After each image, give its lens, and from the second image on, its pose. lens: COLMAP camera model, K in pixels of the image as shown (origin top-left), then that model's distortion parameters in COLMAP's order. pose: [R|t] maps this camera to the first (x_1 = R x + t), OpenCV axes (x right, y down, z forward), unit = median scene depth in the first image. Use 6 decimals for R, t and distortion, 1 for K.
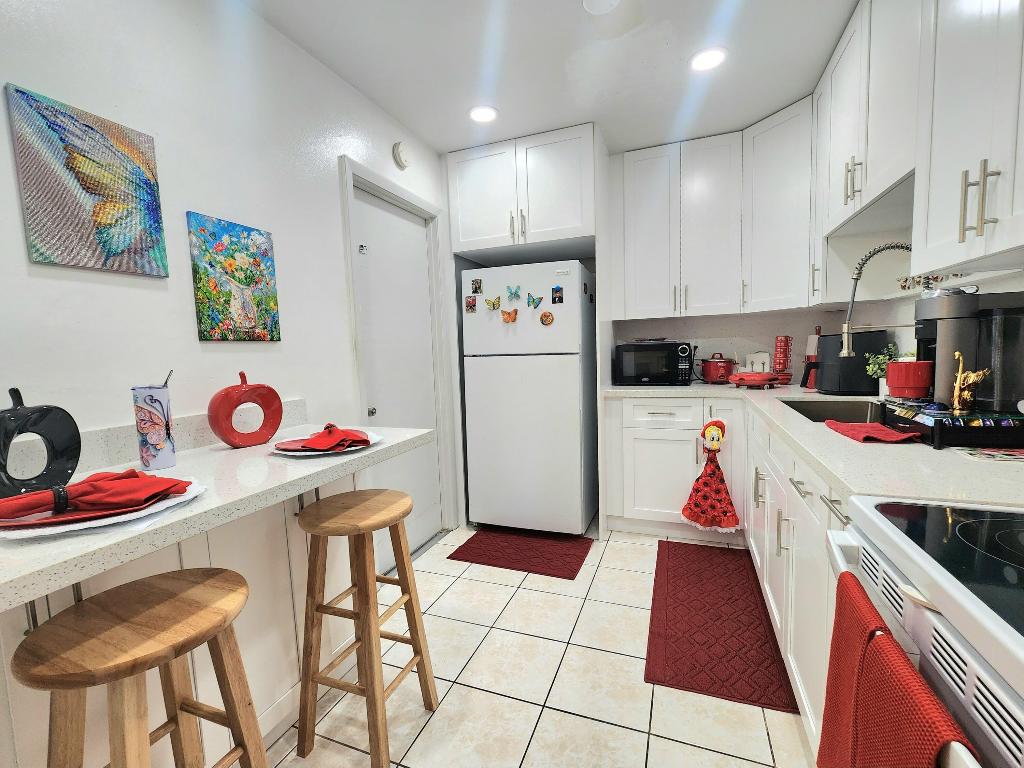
lens RADIAL K [[451.3, 0, 513.1], [0, 451.3, 390.6], [0, 0, 1]] dist [-0.003378, 0.001273]
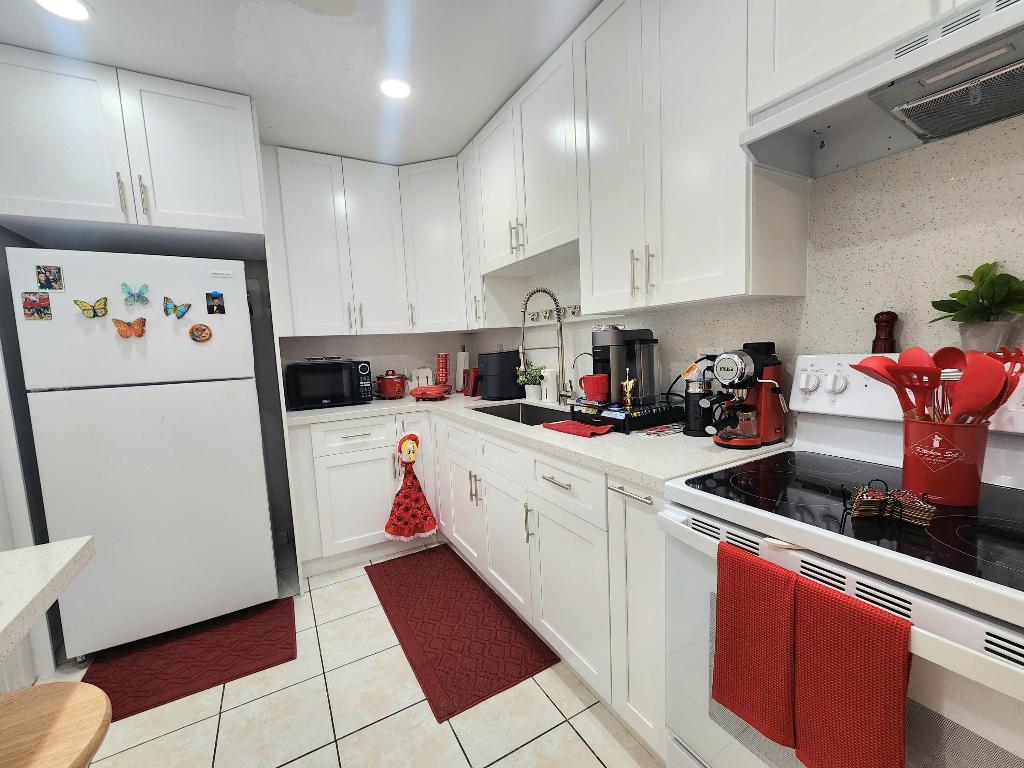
lens RADIAL K [[423.4, 0, 518.9], [0, 423.4, 389.4], [0, 0, 1]] dist [-0.002501, 0.000810]
pose [[0.630815, -0.073834, 0.772413, -0.165567], [0.093902, 0.995410, 0.018461, -0.036669], [-0.770230, 0.060886, 0.634853, 0.186424]]
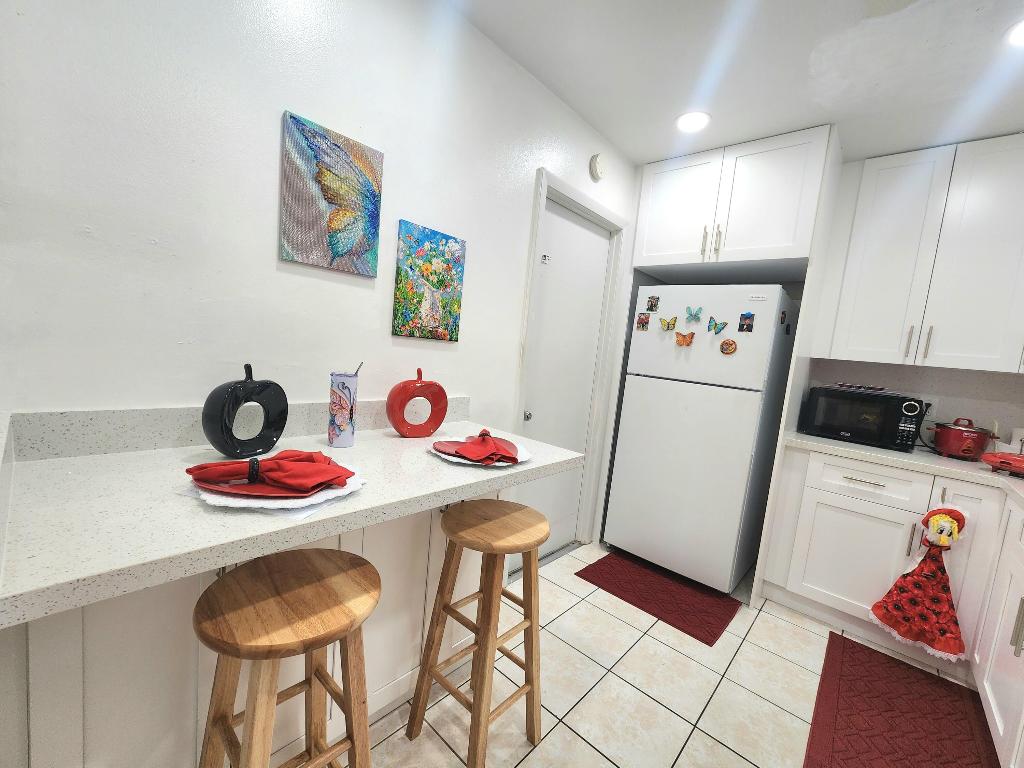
lens RADIAL K [[423.4, 0, 508.8], [0, 423.4, 389.9], [0, 0, 1]] dist [-0.002501, 0.000810]
pose [[0.922821, 0.162895, -0.349095, -0.024254], [-0.163231, 0.986171, 0.028670, -0.033828], [0.348937, 0.030526, 0.936649, 0.075558]]
